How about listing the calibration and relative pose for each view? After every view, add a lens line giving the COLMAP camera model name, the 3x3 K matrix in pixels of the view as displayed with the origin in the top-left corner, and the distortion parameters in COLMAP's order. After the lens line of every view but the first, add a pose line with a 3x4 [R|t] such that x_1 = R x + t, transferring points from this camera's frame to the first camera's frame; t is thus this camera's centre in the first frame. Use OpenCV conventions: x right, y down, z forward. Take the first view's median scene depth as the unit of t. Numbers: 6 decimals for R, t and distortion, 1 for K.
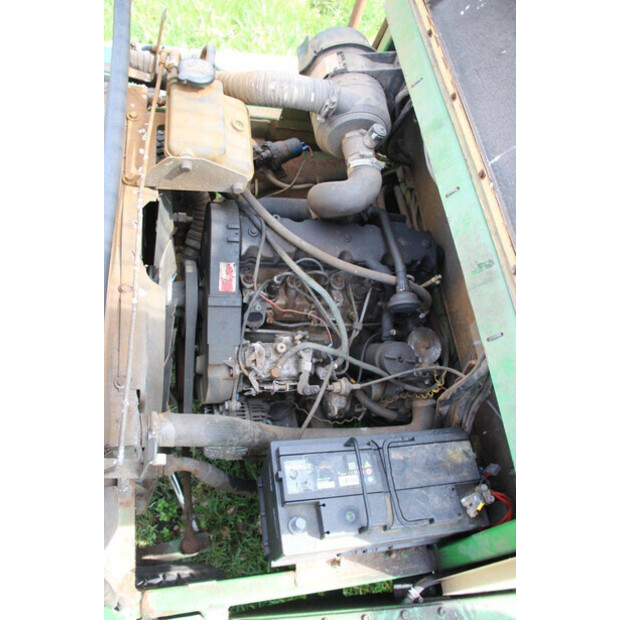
lens RADIAL K [[501.6, 0, 310.0], [0, 501.6, 310.0], [0, 0, 1]] dist [-0.162820, 0.135058]
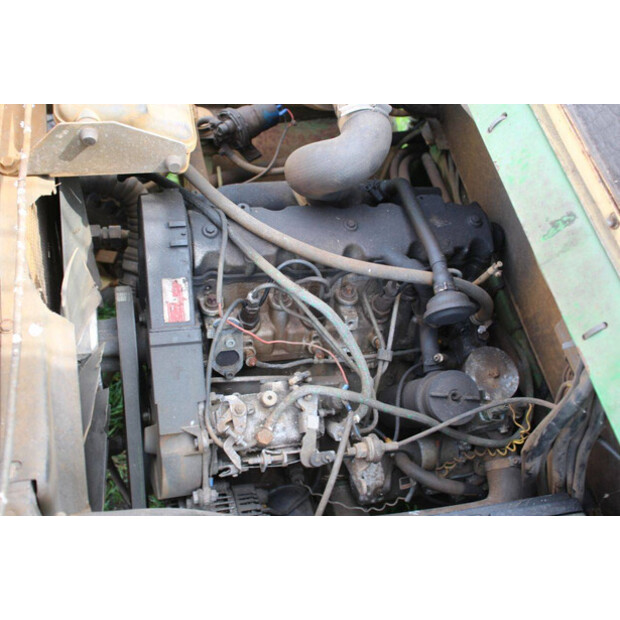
lens RADIAL K [[697.2, 0, 310.0], [0, 697.2, 310.0], [0, 0, 1]] dist [-0.025585, 0.051063]
pose [[0.992287, -0.118430, -0.036605, 0.041039], [0.114772, 0.989339, -0.089641, 0.047386], [0.046831, 0.084748, 0.995301, 0.081541]]
